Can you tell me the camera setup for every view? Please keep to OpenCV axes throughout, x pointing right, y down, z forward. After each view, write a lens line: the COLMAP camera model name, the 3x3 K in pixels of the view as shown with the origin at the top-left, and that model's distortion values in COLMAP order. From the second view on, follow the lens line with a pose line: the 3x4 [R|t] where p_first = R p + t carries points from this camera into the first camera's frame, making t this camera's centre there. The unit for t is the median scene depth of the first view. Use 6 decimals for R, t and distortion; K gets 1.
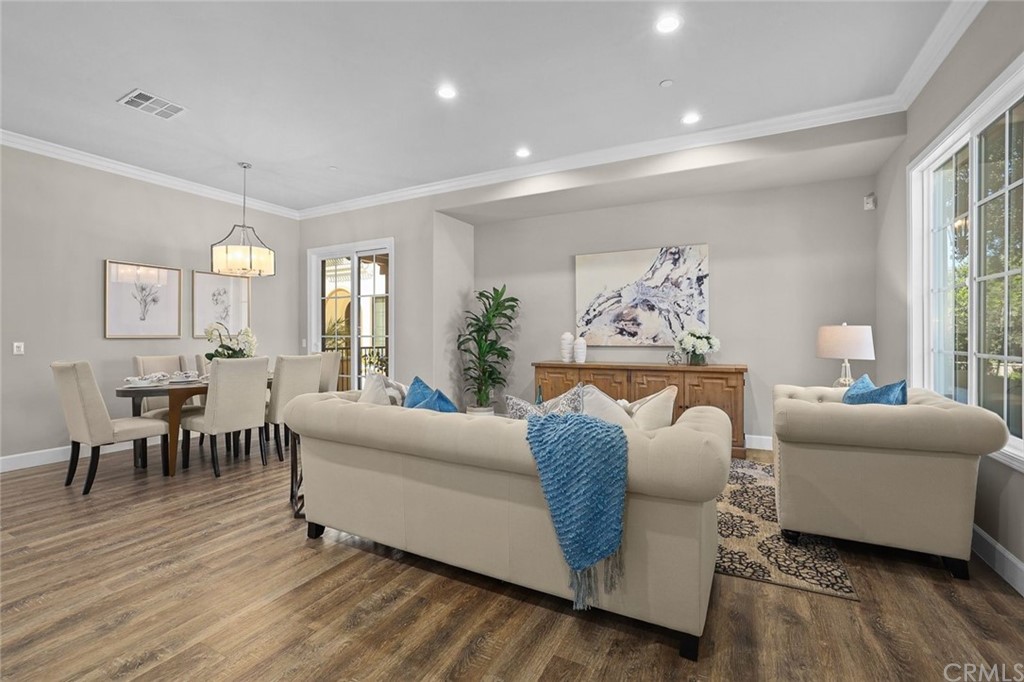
lens RADIAL K [[442.2, 0, 510.3], [0, 442.2, 337.7], [0, 0, 1]] dist [-0.025614, 0.012502]
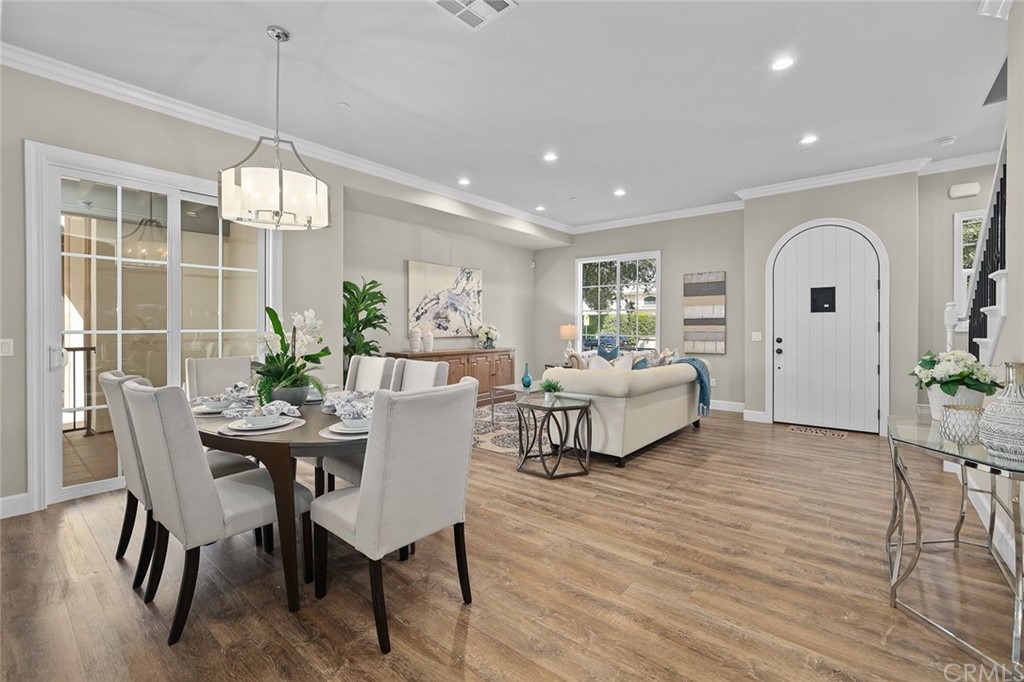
lens RADIAL K [[441.1, 0, 512.0], [0, 441.1, 329.7], [0, 0, 1]] dist [-0.024709, 0.000212]
pose [[0.208815, -0.002408, 0.977952, -1.021584], [0.005533, 0.999984, 0.001281, -0.004696], [-0.977939, 0.005144, 0.208825, 0.545651]]
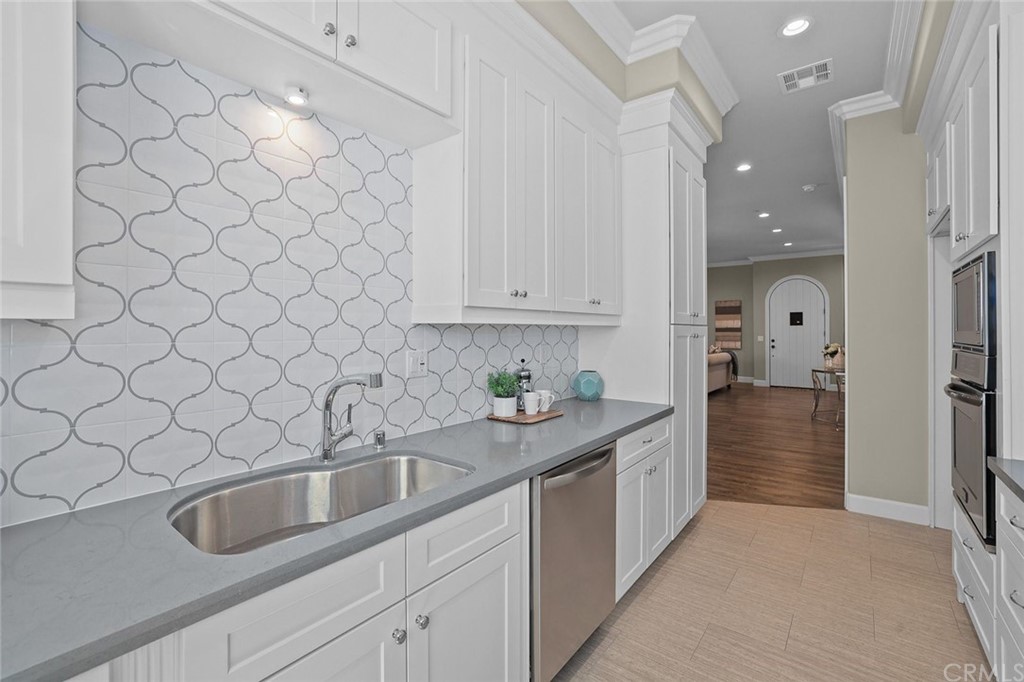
lens RADIAL K [[445.8, 0, 517.8], [0, 445.8, 325.9], [0, 0, 1]] dist [-0.000483, -0.000137]
pose [[0.167968, 0.009573, 0.985746, -2.017375], [0.006945, 0.999917, -0.010894, -0.026110], [-0.985768, 0.008676, 0.167888, 0.927334]]
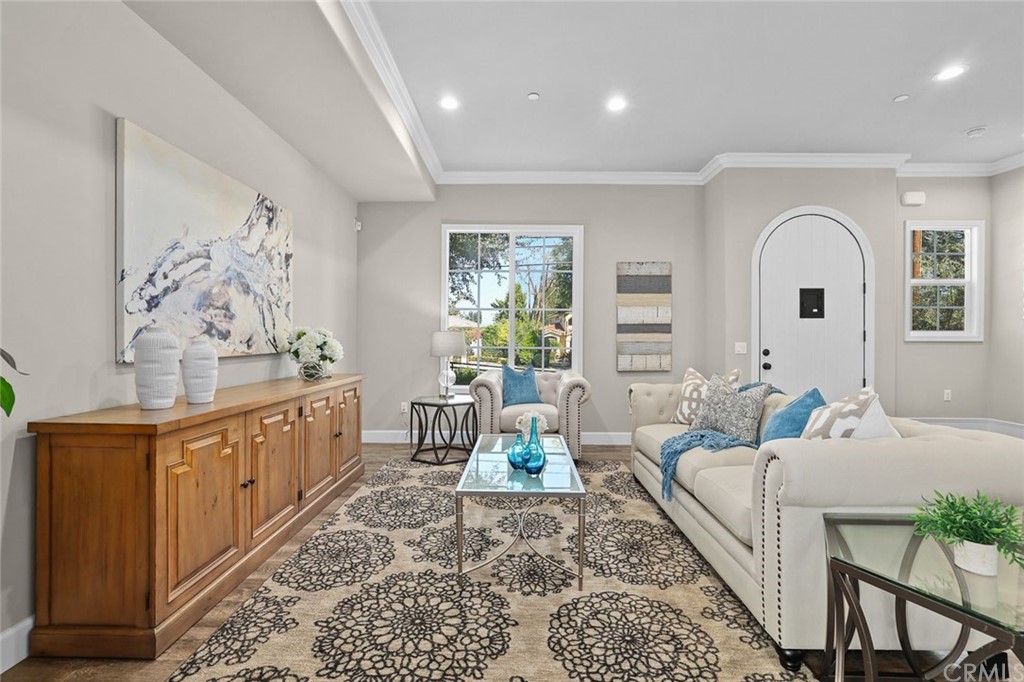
lens RADIAL K [[442.2, 0, 510.3], [0, 442.2, 337.7], [0, 0, 1]] dist [-0.025614, 0.012502]
pose [[-0.453183, 0.001308, 0.891417, -0.352886], [0.002778, 0.999996, -0.000055, -0.003484], [-0.891413, 0.002452, -0.453185, 0.969133]]
